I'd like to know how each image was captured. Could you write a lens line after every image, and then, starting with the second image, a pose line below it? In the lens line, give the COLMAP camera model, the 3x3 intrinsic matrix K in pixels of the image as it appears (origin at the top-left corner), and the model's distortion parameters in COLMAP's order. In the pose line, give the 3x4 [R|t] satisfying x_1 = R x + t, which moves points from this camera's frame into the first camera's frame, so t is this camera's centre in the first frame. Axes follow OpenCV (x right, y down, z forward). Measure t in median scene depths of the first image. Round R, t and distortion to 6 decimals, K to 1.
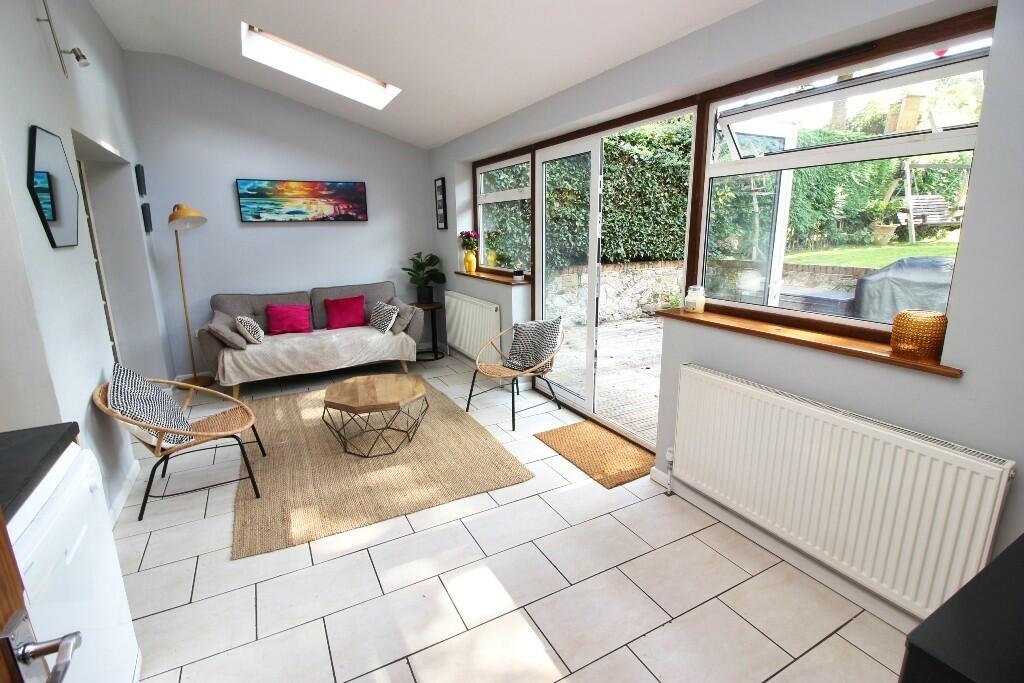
lens RADIAL K [[474.8, 0, 509.2], [0, 474.8, 329.2], [0, 0, 1]] dist [-0.001056, -0.000613]
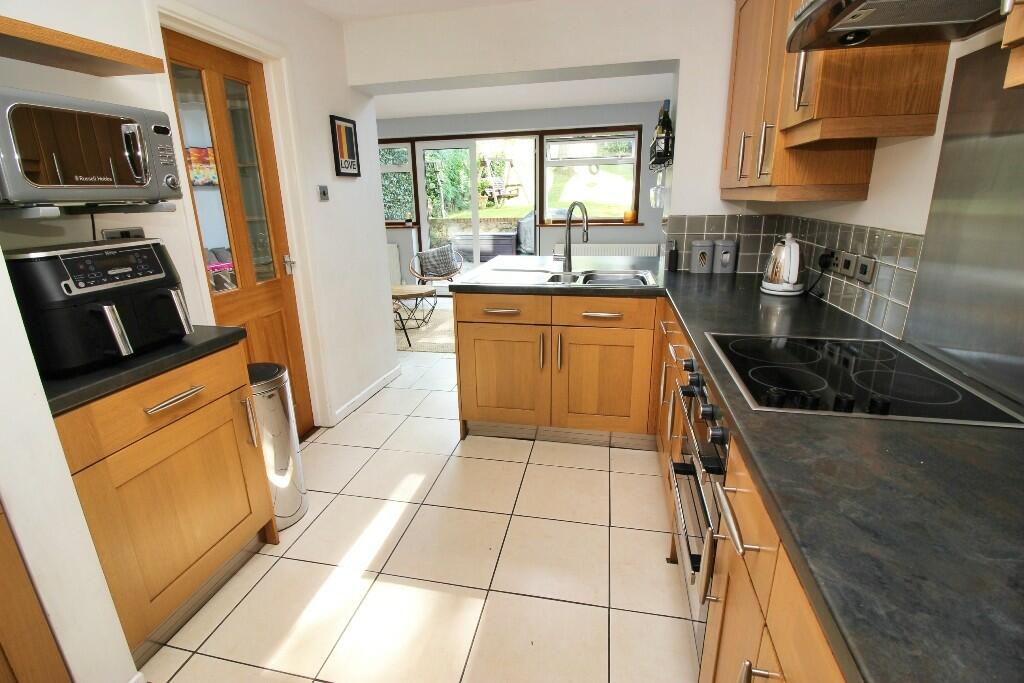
lens RADIAL K [[474.8, 0, 509.2], [0, 474.8, 329.2], [0, 0, 1]] dist [-0.001056, -0.000613]
pose [[0.650476, -0.205486, 0.731202, -0.519572], [0.173754, 0.977437, 0.120112, 0.052353], [-0.739385, 0.048919, 0.671503, -0.139463]]
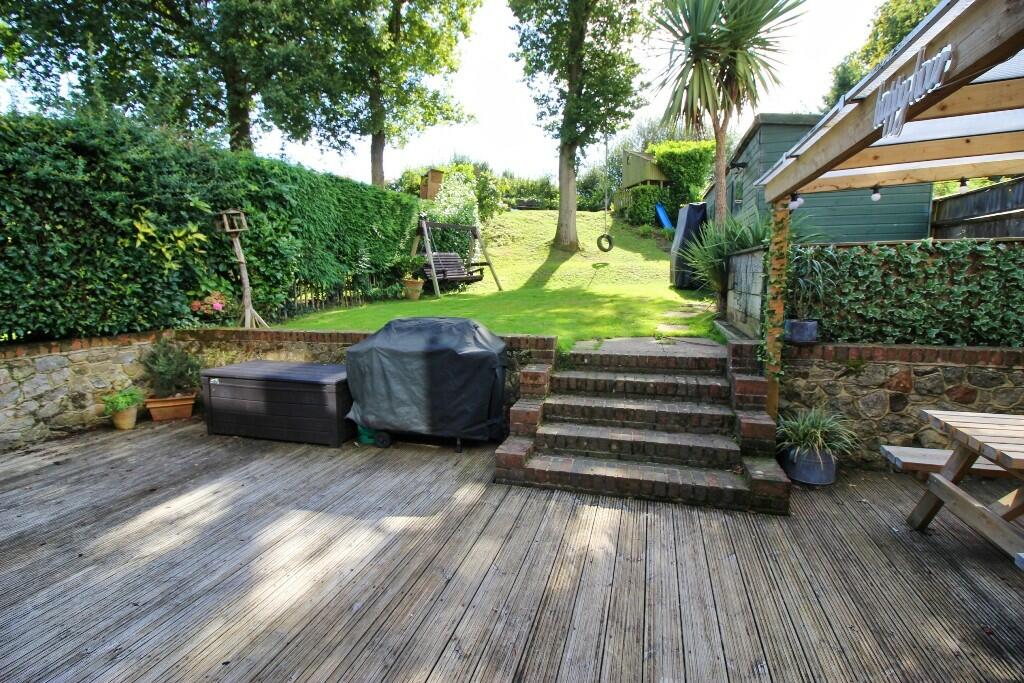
lens RADIAL K [[474.8, 0, 509.2], [0, 474.8, 329.2], [0, 0, 1]] dist [-0.001056, -0.000613]
pose [[0.707686, -0.071611, 0.702889, 0.279561], [0.147957, 0.987812, -0.048328, -0.046827], [-0.690861, 0.138198, 0.709656, 0.202850]]
